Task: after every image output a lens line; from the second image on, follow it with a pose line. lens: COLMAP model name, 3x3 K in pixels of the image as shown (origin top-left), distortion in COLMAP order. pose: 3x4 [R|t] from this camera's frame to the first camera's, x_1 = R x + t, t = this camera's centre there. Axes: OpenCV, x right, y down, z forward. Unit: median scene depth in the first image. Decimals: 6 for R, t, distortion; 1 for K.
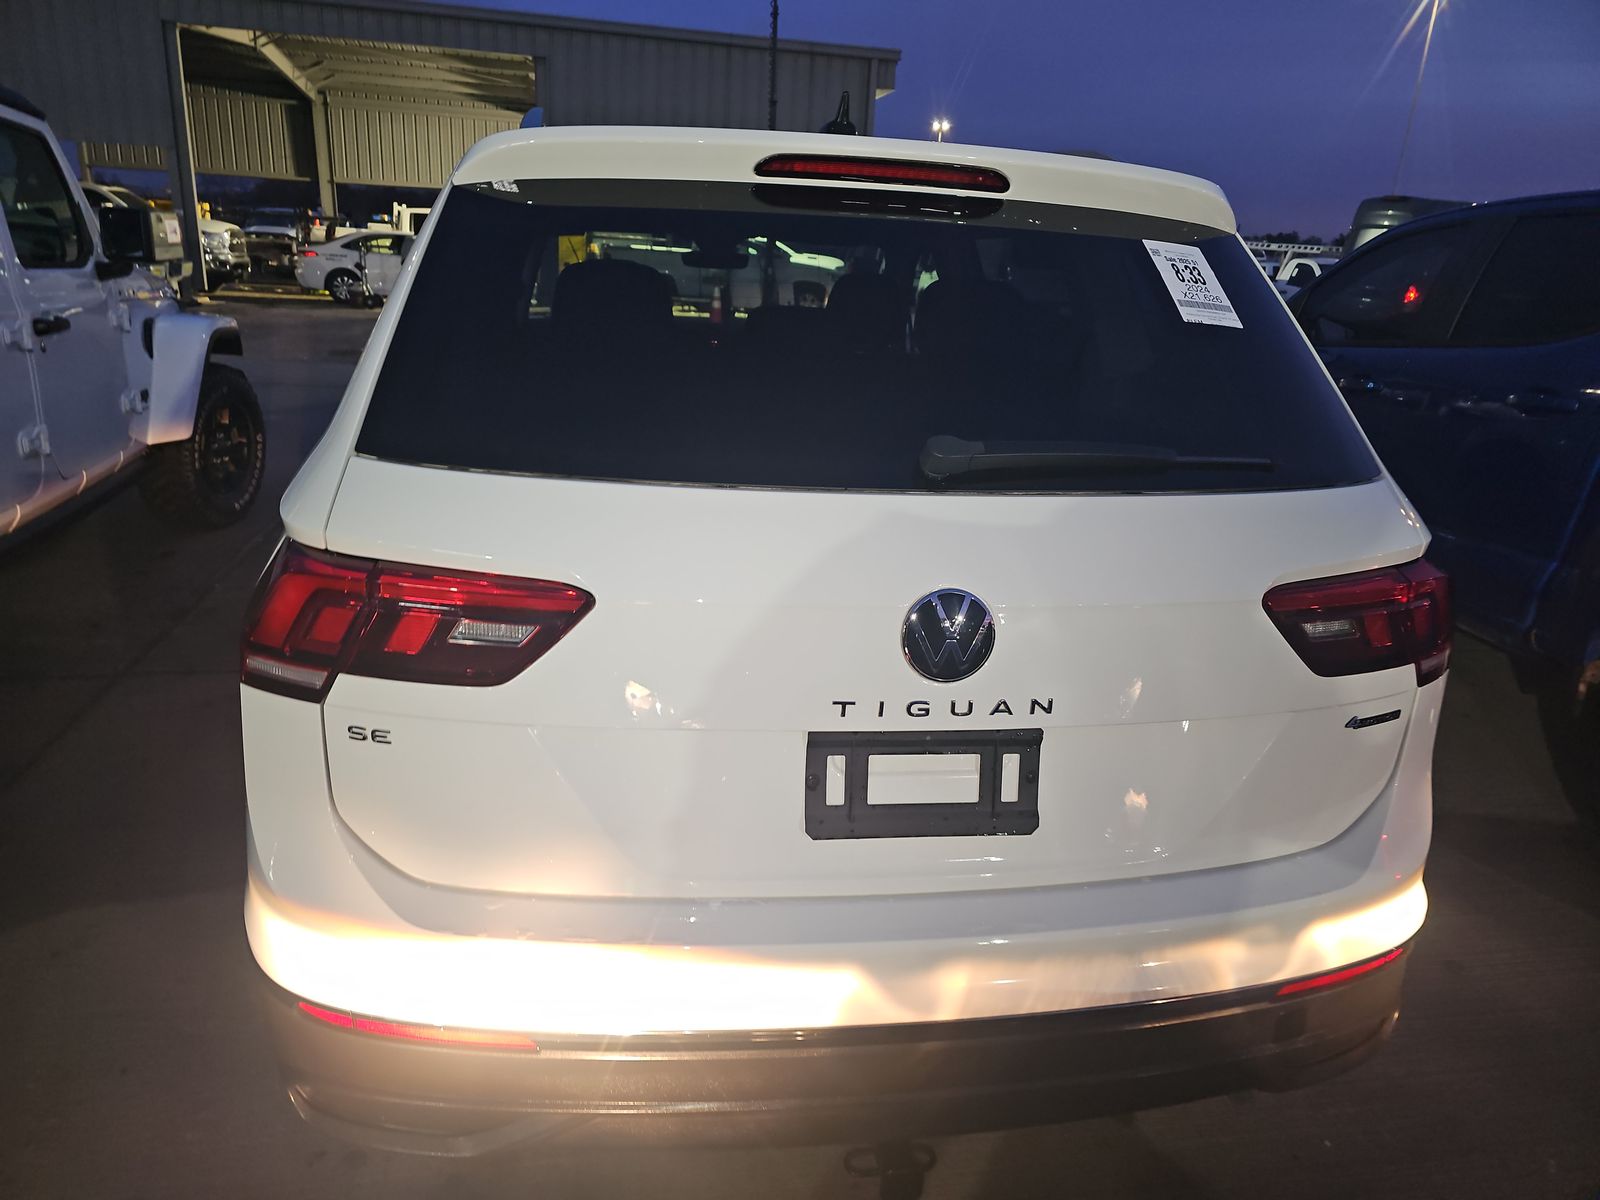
lens RADIAL K [[1072.5, 0, 800.4], [0, 1072.5, 606.9], [0, 0, 1]] dist [0.037835, -0.000743]
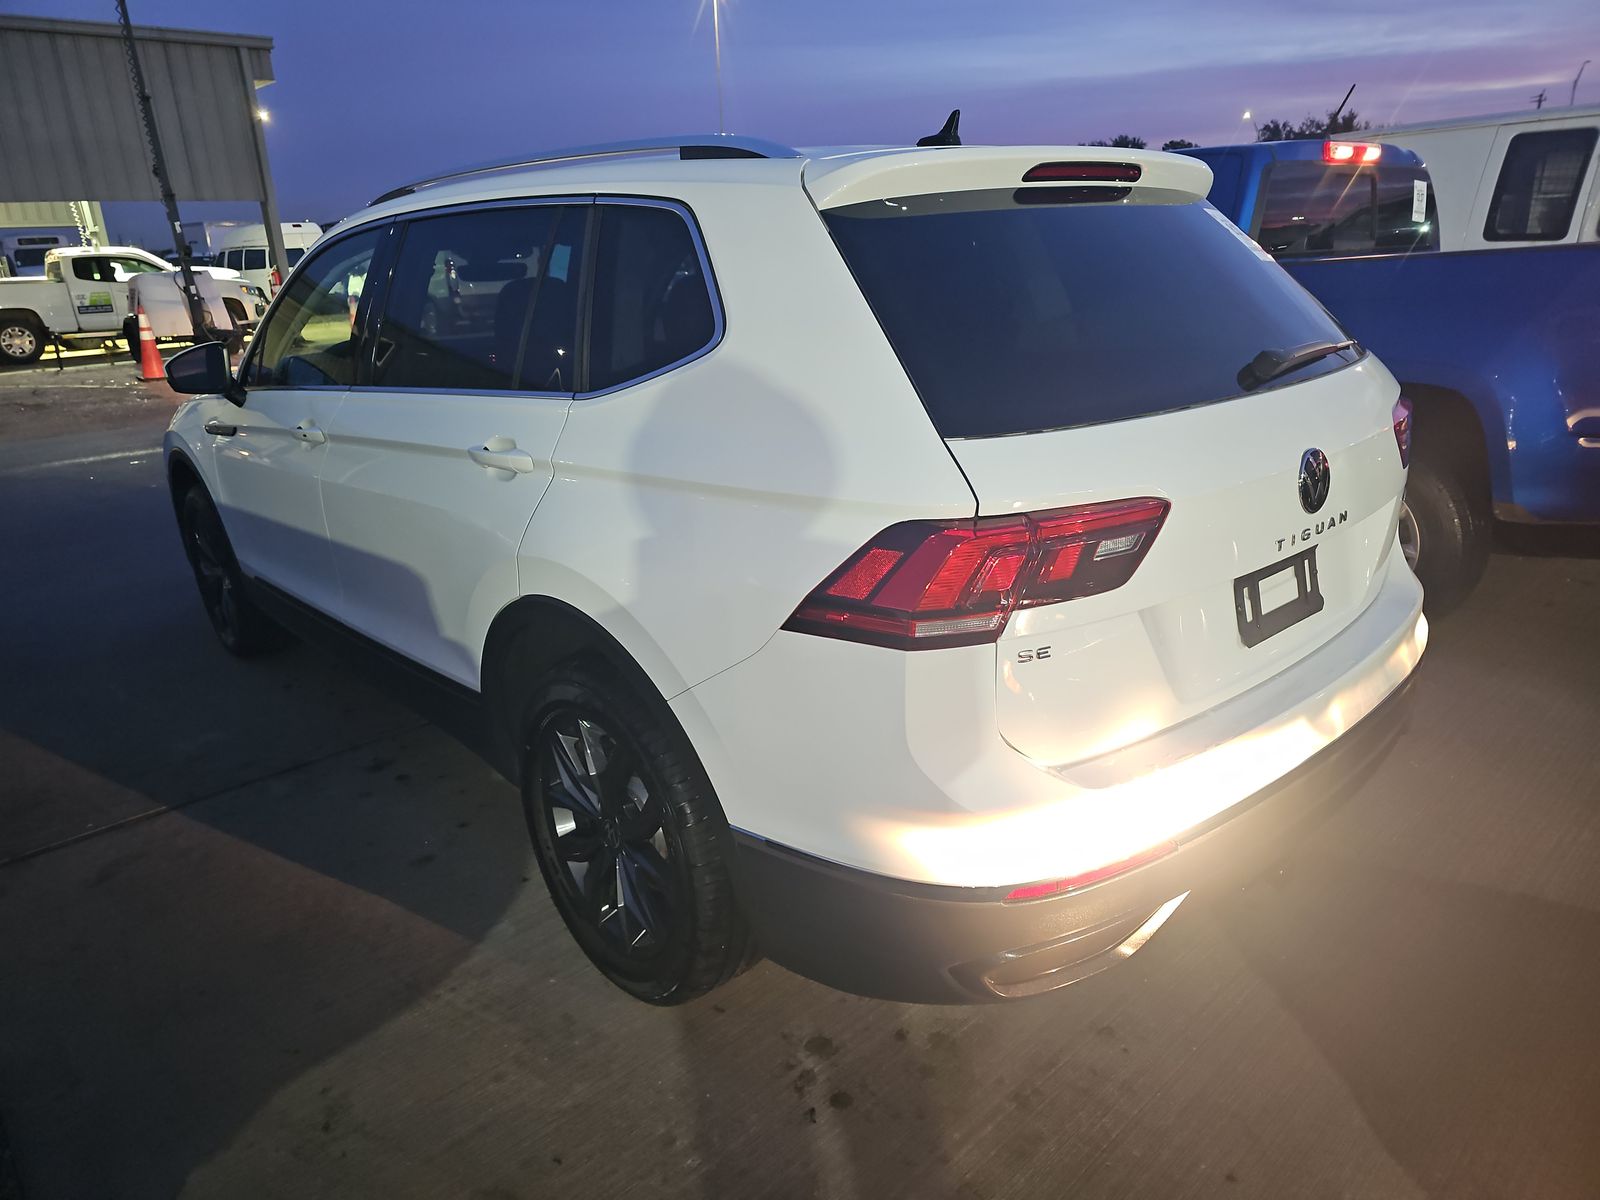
lens RADIAL K [[1055.7, 0, 795.6], [0, 1055.7, 621.8], [0, 0, 1]] dist [0.053566, -0.042243]
pose [[0.840750, -0.263354, 0.473058, -1.012897], [0.249474, 0.963885, 0.093217, -0.085067], [-0.480522, 0.039643, 0.876086, 0.049898]]
